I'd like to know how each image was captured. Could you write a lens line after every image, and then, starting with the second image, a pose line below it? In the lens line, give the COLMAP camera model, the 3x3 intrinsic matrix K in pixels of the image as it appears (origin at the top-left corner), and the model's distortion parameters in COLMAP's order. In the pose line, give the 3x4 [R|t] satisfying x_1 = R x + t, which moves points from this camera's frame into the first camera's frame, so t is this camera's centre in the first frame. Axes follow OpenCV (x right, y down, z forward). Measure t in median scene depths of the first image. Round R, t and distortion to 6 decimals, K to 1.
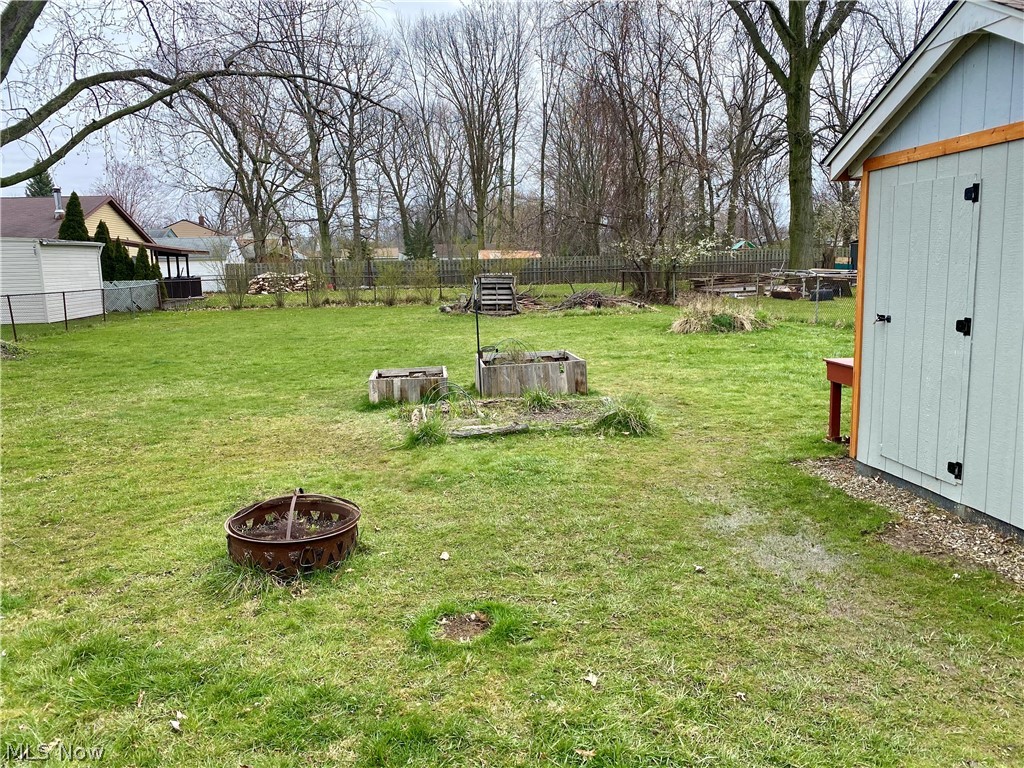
lens RADIAL K [[764.8, 0, 515.6], [0, 764.8, 386.4], [0, 0, 1]] dist [0.008453, 0.000608]
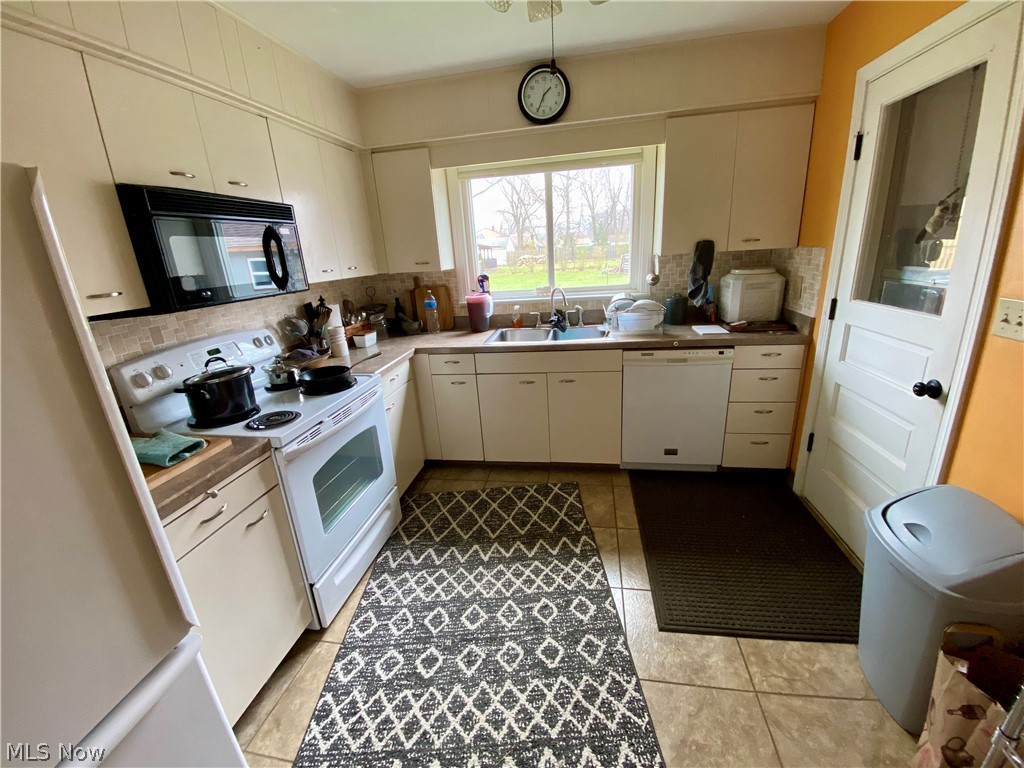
lens RADIAL K [[423.3, 0, 513.0], [0, 423.3, 382.0], [0, 0, 1]] dist [-0.019225, -0.001176]
pose [[0.946114, 0.068047, -0.316602, 0.024651], [-0.016995, 0.986759, 0.161298, 0.006871], [0.323386, -0.147226, 0.934744, -0.101338]]
